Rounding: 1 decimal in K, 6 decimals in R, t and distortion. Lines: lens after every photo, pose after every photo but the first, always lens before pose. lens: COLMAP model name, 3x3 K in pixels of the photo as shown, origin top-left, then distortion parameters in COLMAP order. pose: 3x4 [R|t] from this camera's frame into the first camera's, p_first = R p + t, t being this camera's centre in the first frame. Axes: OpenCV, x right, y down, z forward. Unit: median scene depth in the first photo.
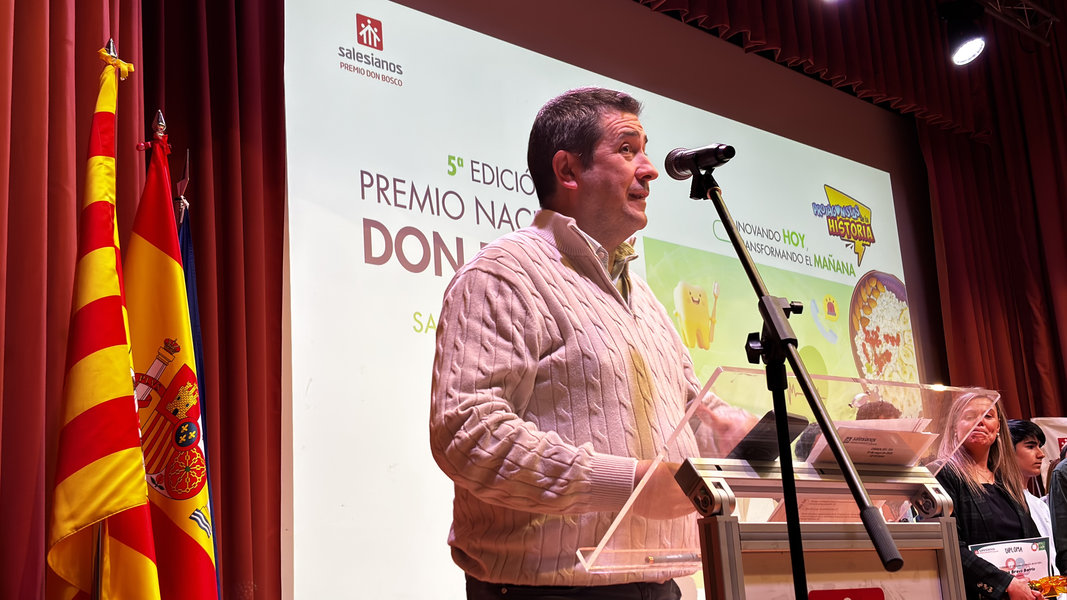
lens RADIAL K [[1340.9, 0, 529.6], [0, 1340.9, 294.7], [0, 0, 1]] dist [0.292452, -1.283100]
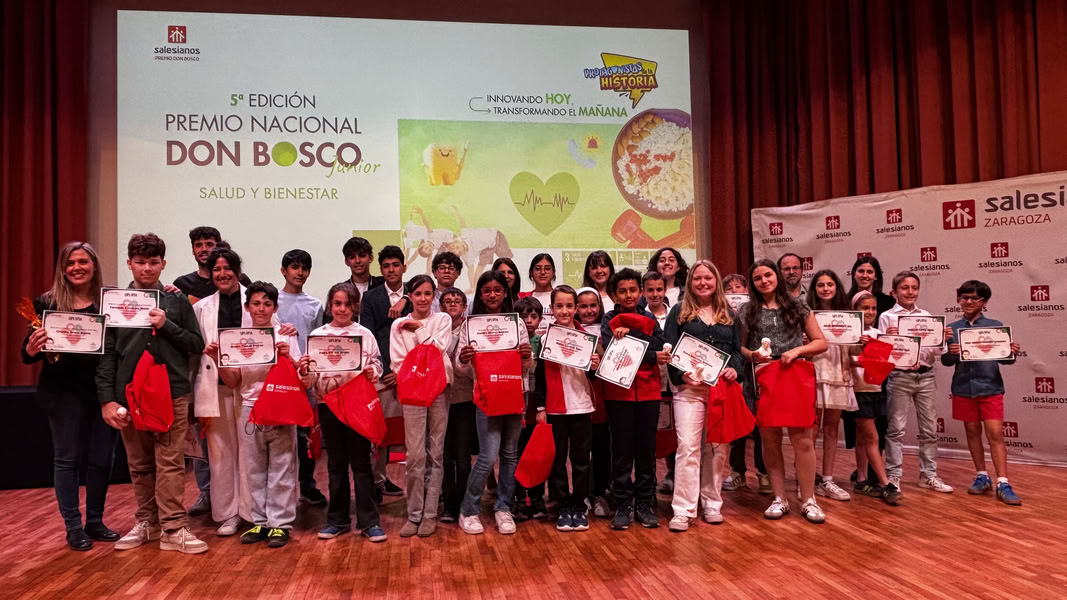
lens RADIAL K [[763.6, 0, 533.5], [0, 763.6, 300.0], [0, 0, 1]] dist [0.089167, -0.164907]
pose [[0.818076, 0.027579, -0.574449, 0.906579], [0.112359, 0.971937, 0.206673, -0.005393], [0.564028, -0.233618, 0.792019, 0.364574]]
